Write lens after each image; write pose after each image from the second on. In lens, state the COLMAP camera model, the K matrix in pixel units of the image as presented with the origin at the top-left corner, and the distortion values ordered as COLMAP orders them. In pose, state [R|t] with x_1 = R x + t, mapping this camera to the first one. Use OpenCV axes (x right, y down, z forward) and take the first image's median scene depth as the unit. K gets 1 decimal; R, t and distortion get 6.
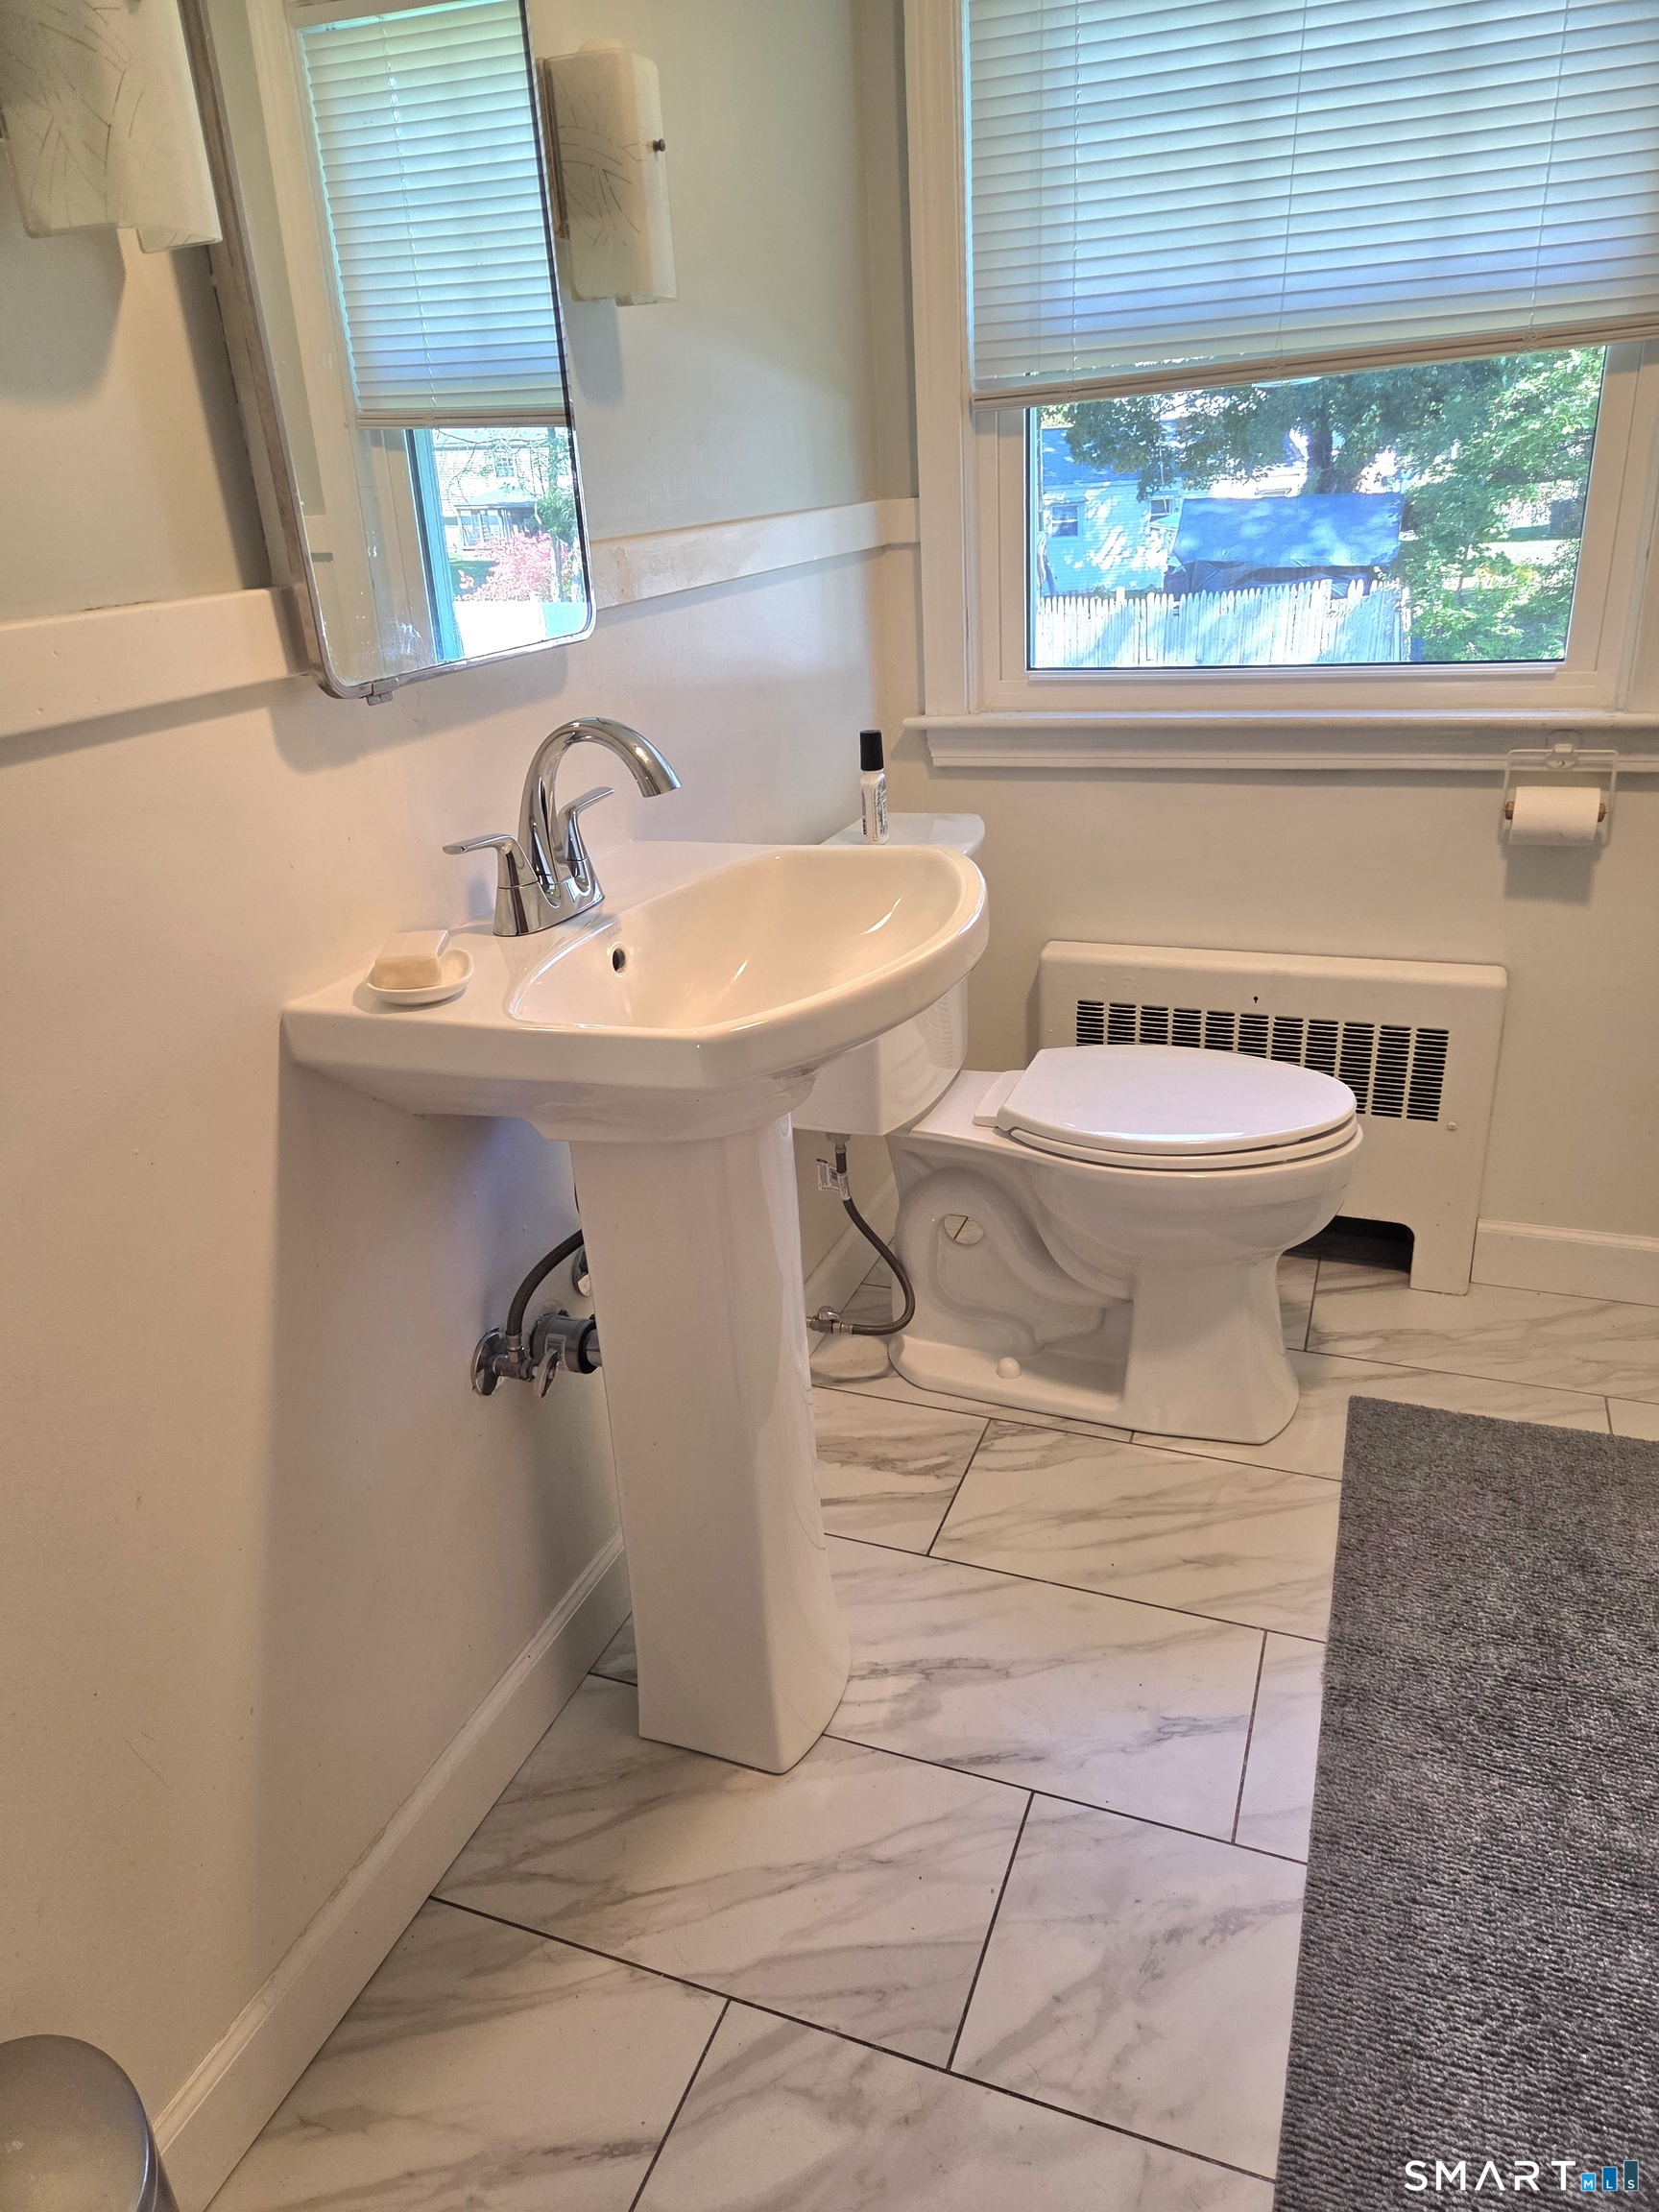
lens RADIAL K [[1498.6, 0, 829.5], [0, 1498.6, 1106.0], [0, 0, 1]] dist [0.062661, -0.050594]
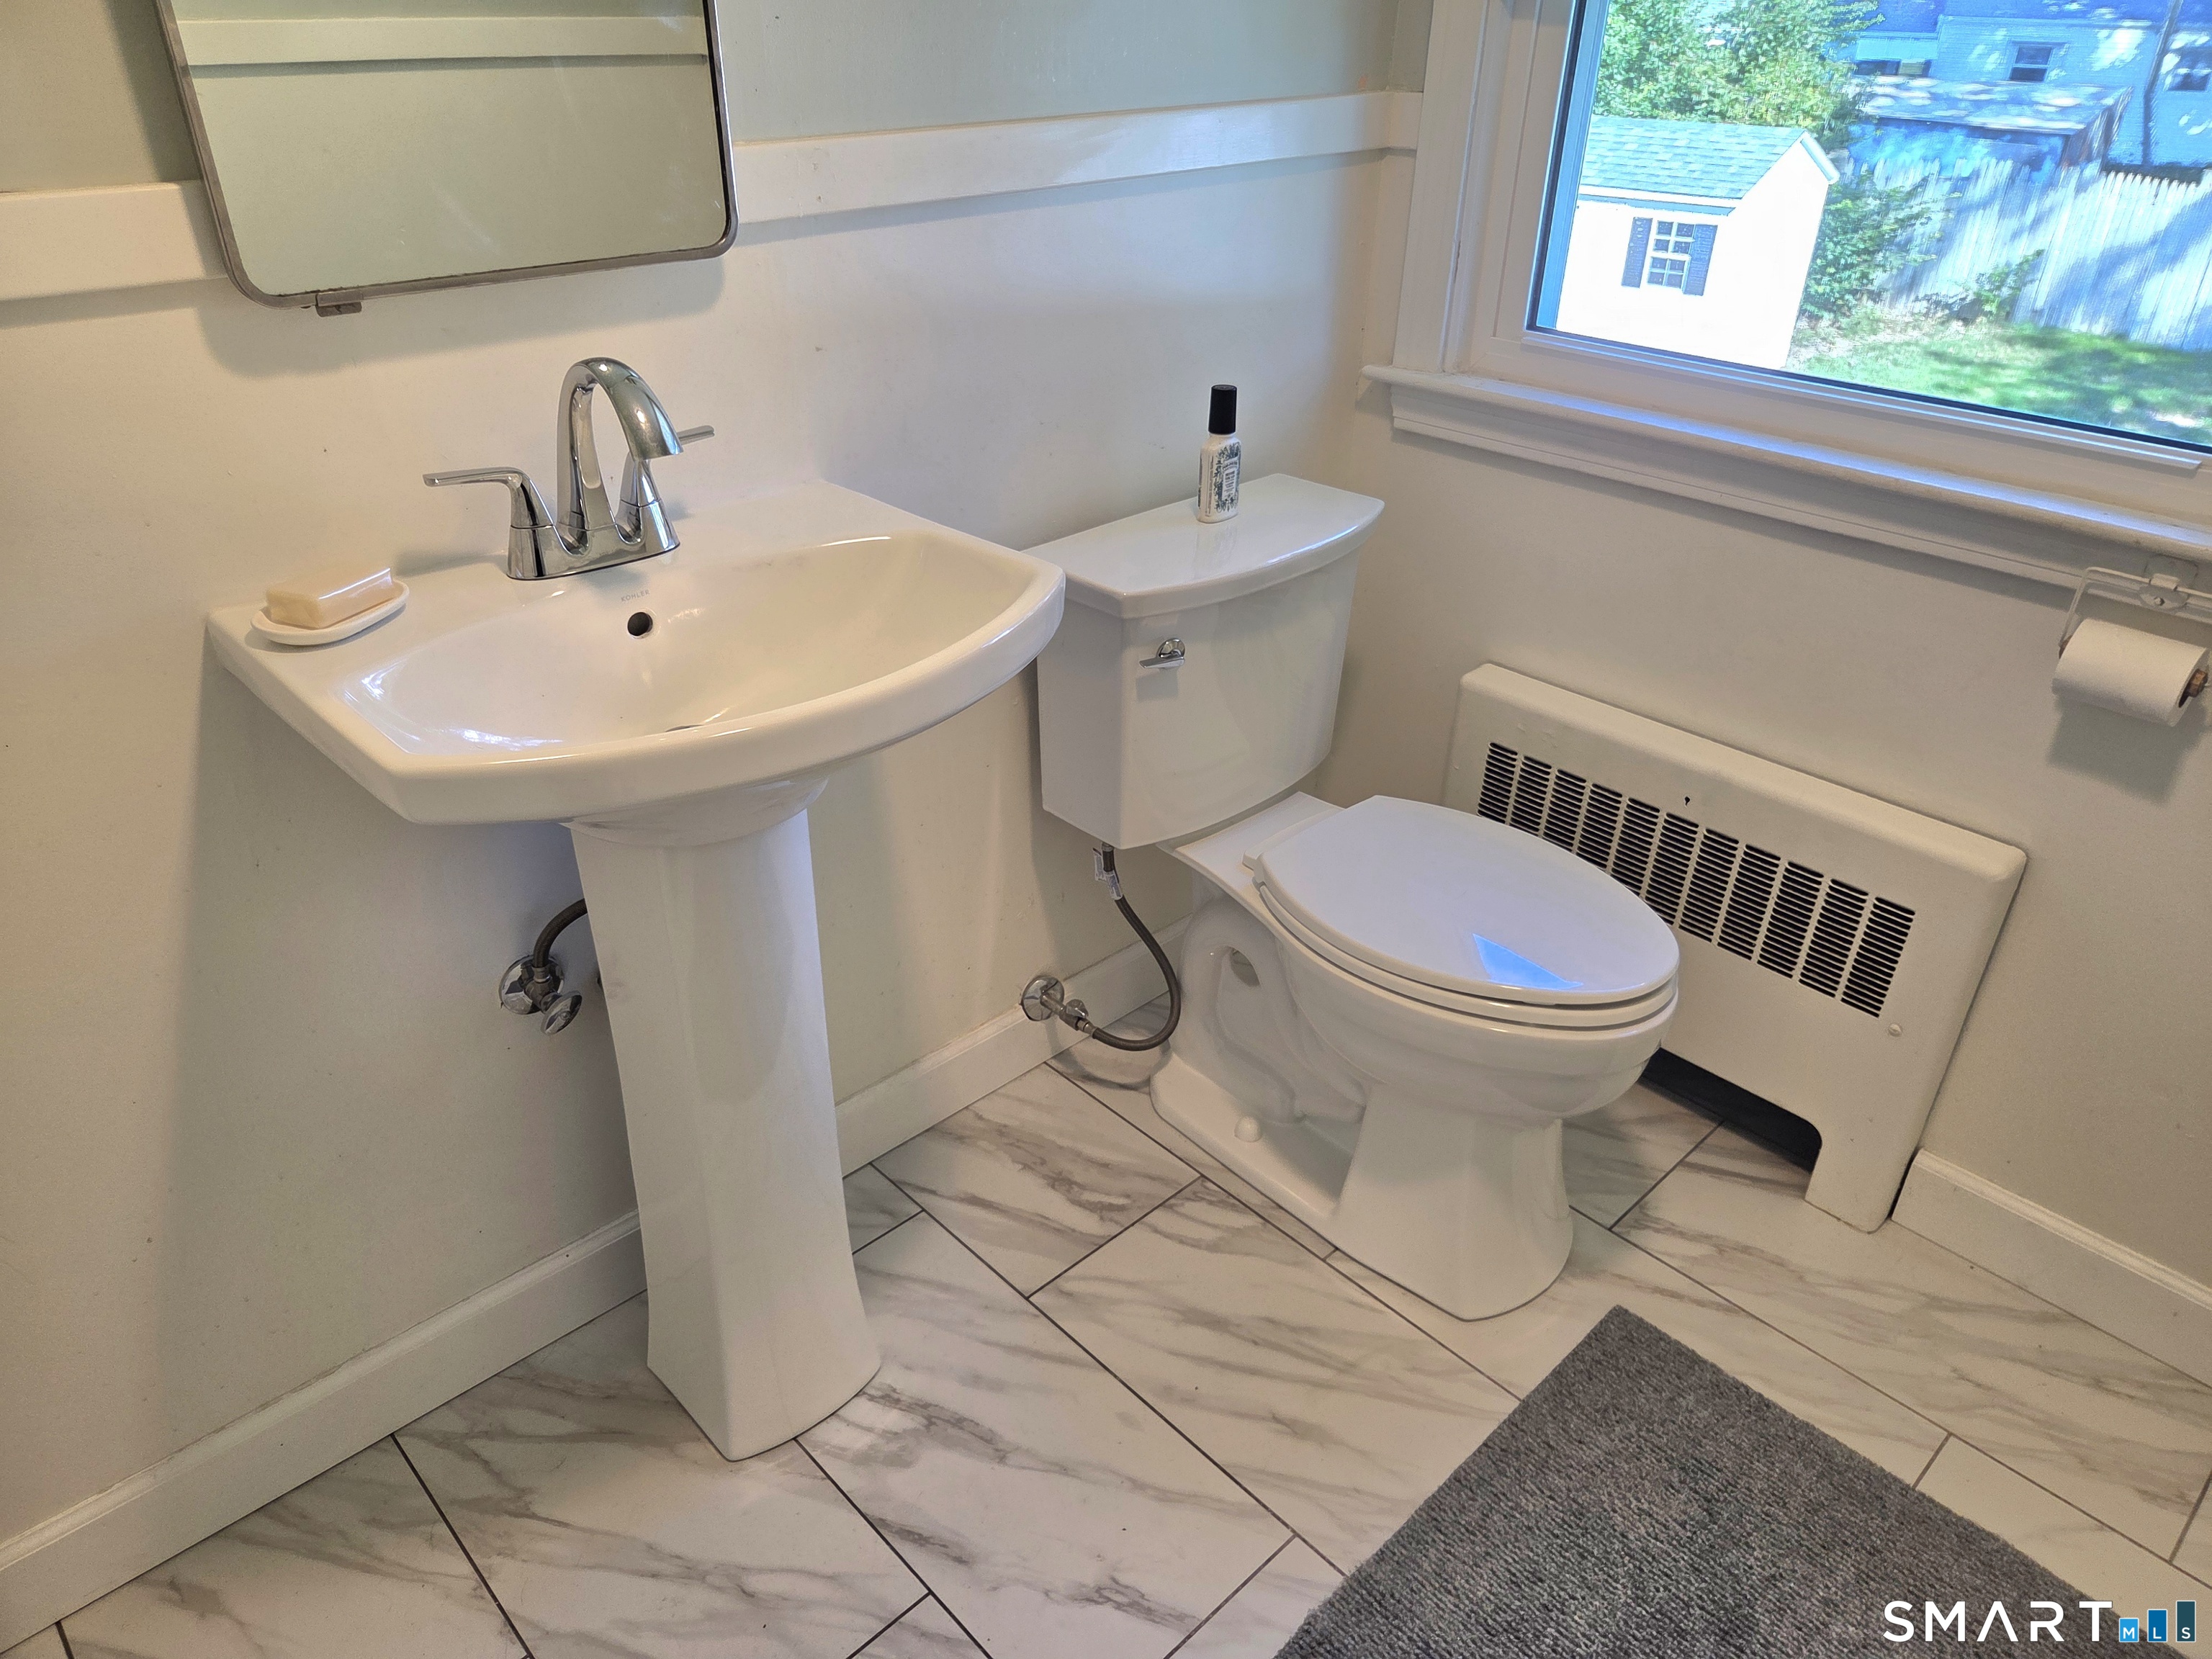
lens RADIAL K [[1498.6, 0, 1109.1], [0, 1498.6, 850.1], [0, 0, 1]] dist [0.062661, -0.050594]
pose [[0.897891, 0.277273, -0.341923, 0.326470], [-0.226730, 0.957049, 0.180697, -0.136319], [0.377340, -0.084722, 0.922191, 0.169145]]
